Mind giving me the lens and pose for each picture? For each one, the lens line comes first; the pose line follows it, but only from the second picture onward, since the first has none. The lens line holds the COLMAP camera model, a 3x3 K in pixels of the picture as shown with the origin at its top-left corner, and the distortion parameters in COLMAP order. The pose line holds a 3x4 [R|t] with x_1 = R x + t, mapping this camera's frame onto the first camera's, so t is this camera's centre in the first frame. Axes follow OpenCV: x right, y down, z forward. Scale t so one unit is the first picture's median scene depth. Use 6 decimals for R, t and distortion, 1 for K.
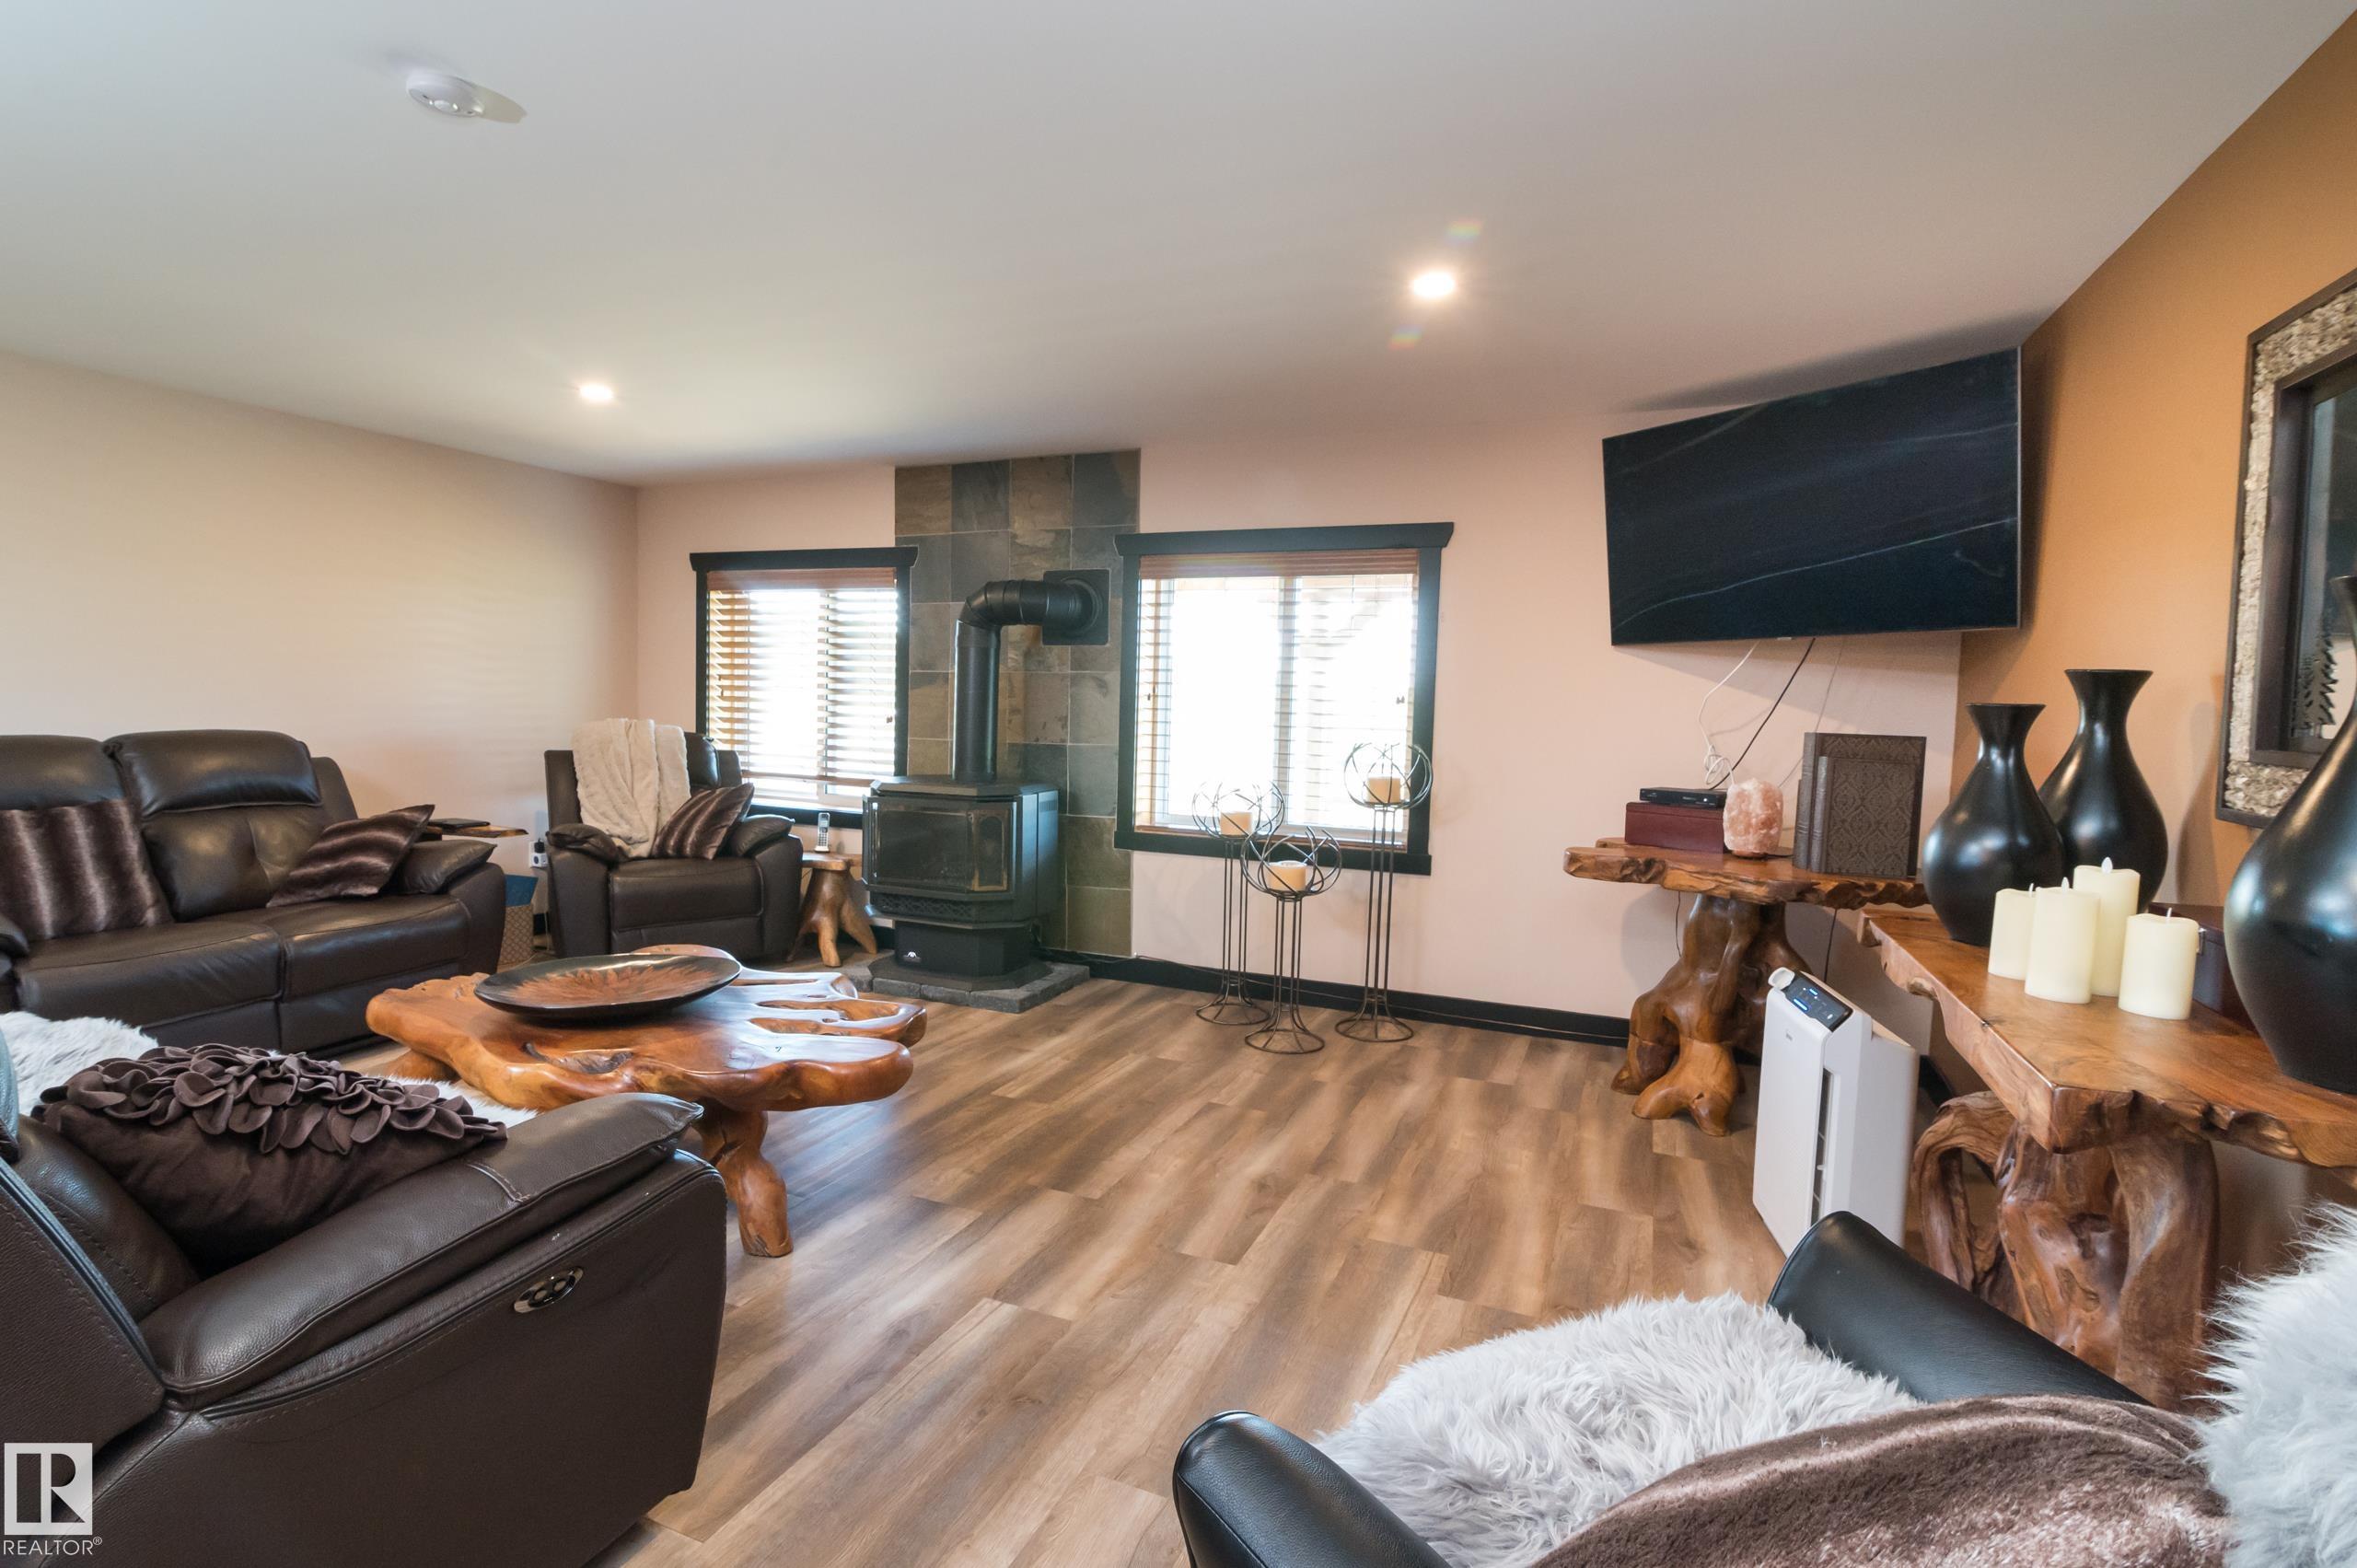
lens RADIAL K [[1100.3, 0, 1161.9], [0, 1100.3, 765.5], [0, 0, 1]] dist [-0.018349, 0.003243]
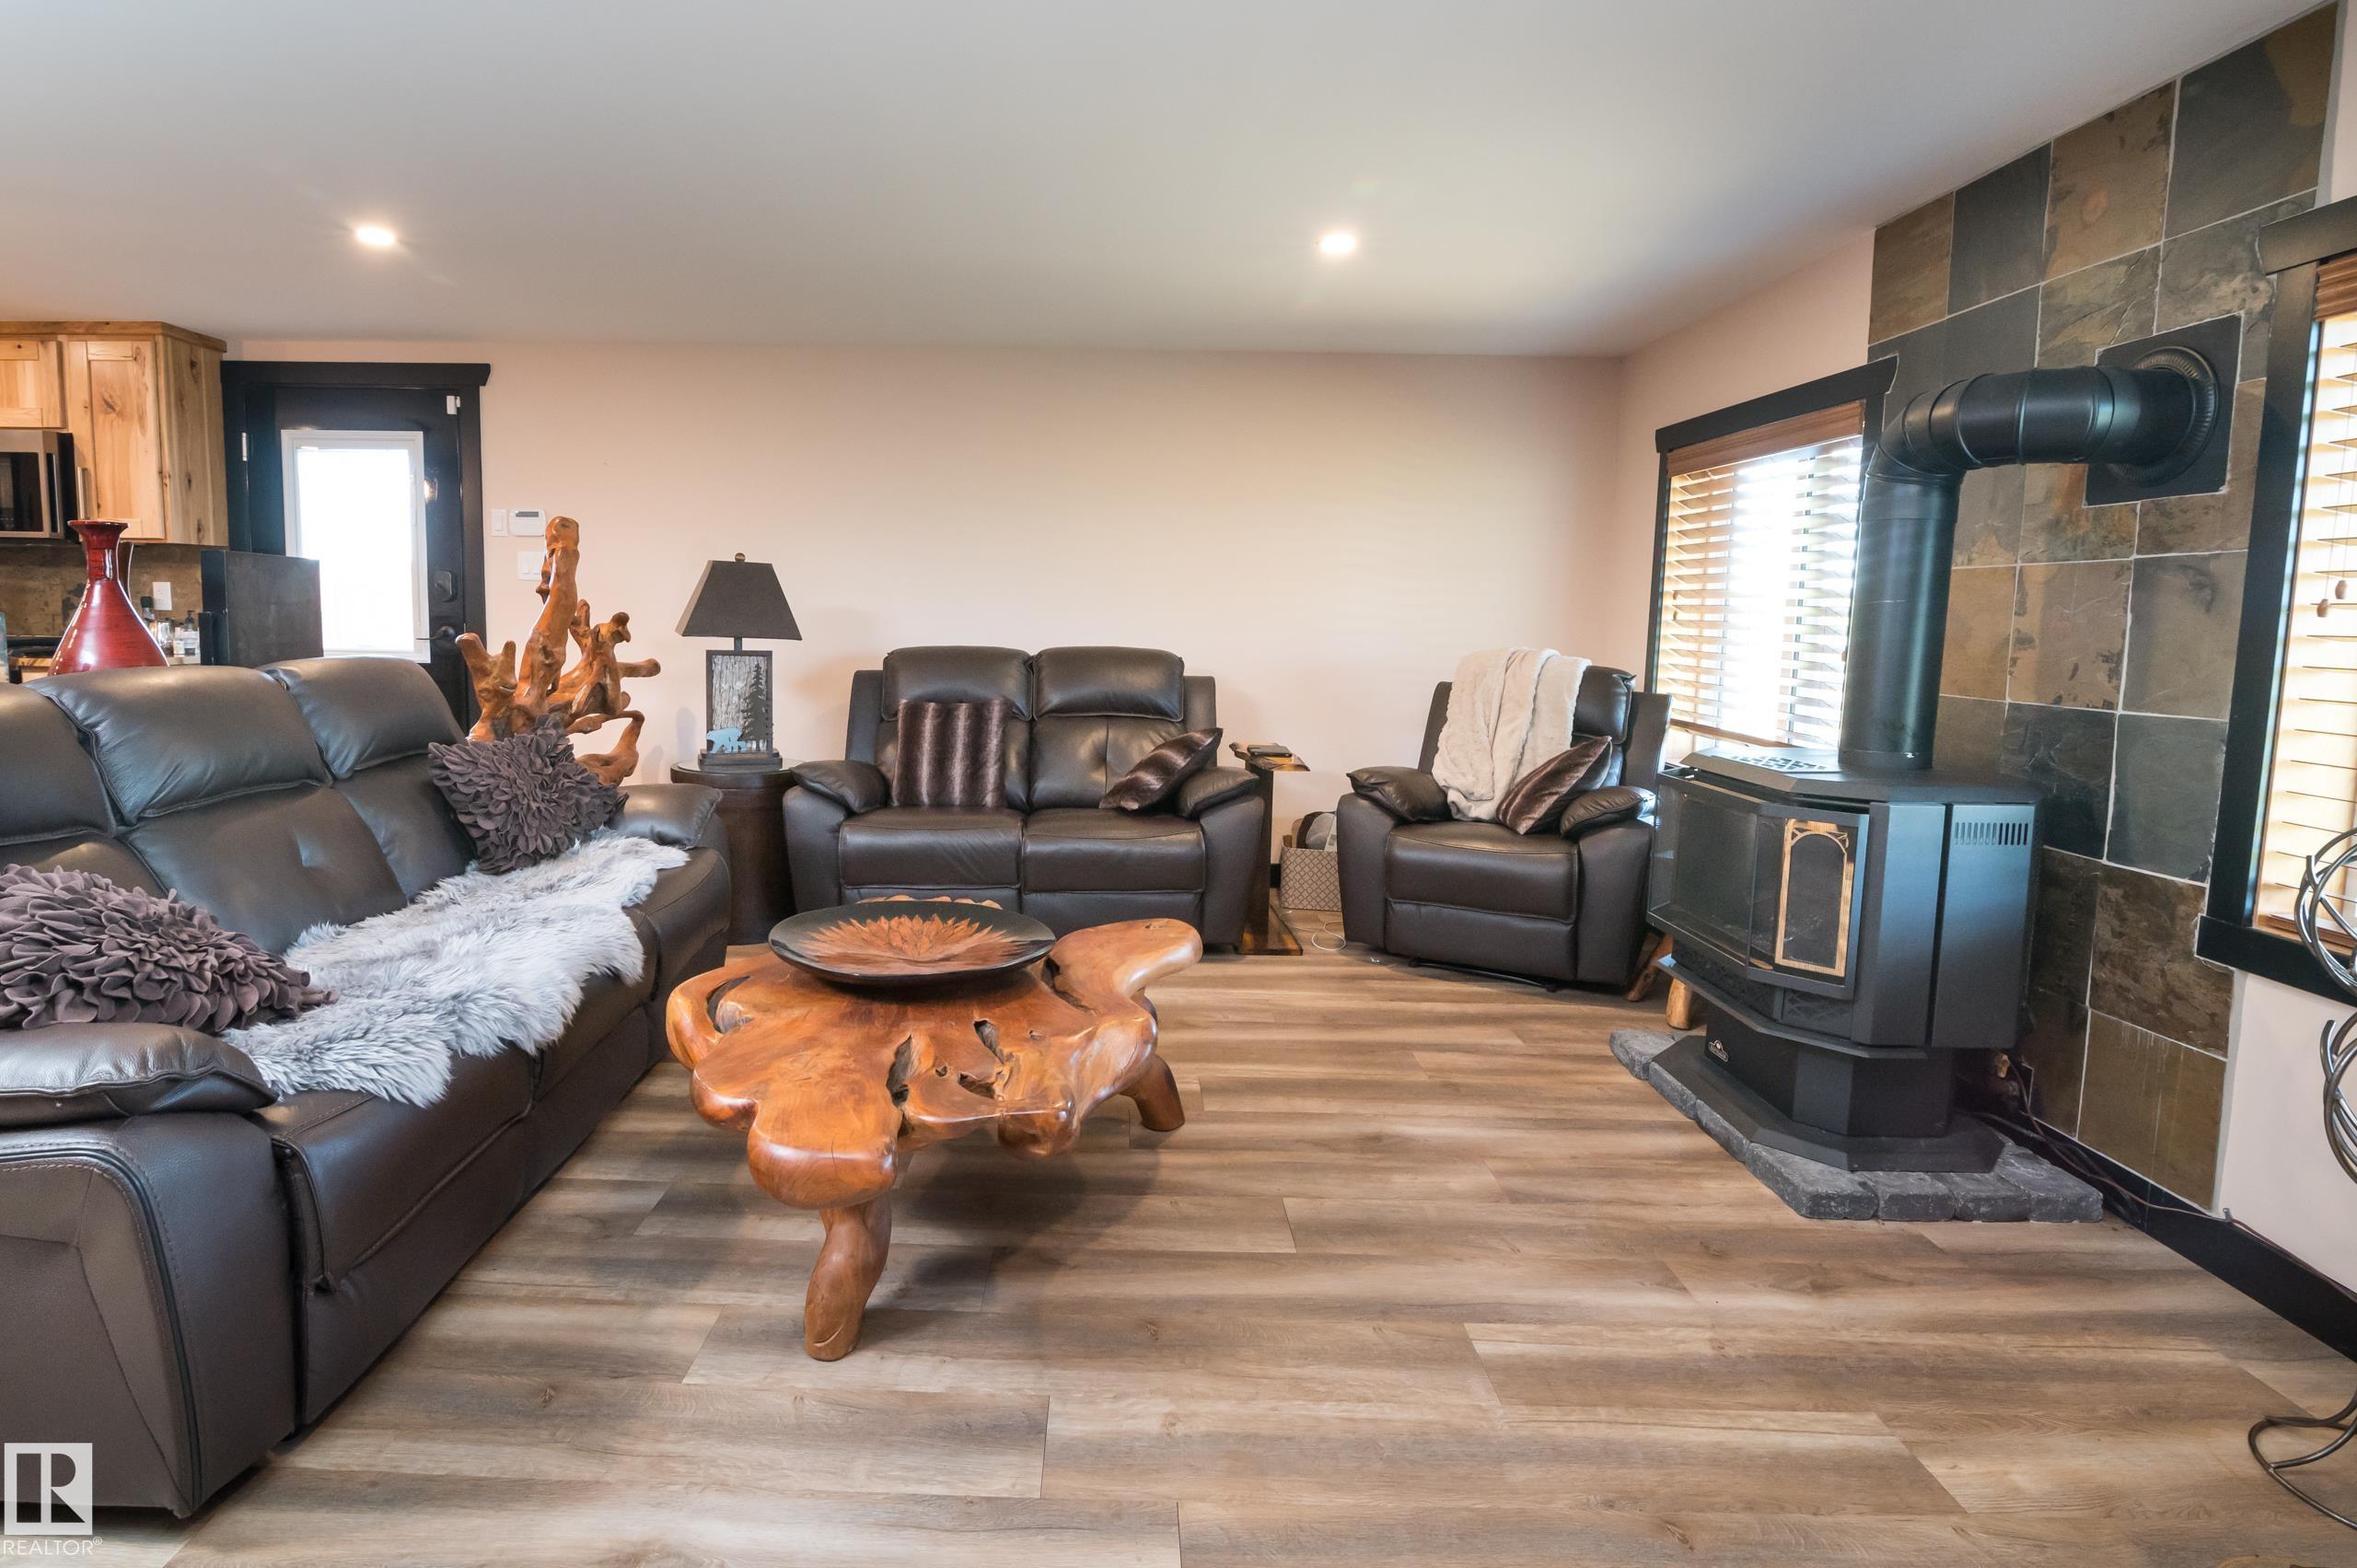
lens RADIAL K [[1160.8, 0, 1083.6], [0, 1160.8, 726.1], [0, 0, 1]] dist [-0.014481, -0.001543]
pose [[0.395224, 0.075341, -0.915490, 0.193346], [-0.063029, 0.996506, 0.054798, -0.012874], [0.916420, 0.036045, 0.398592, 0.412223]]
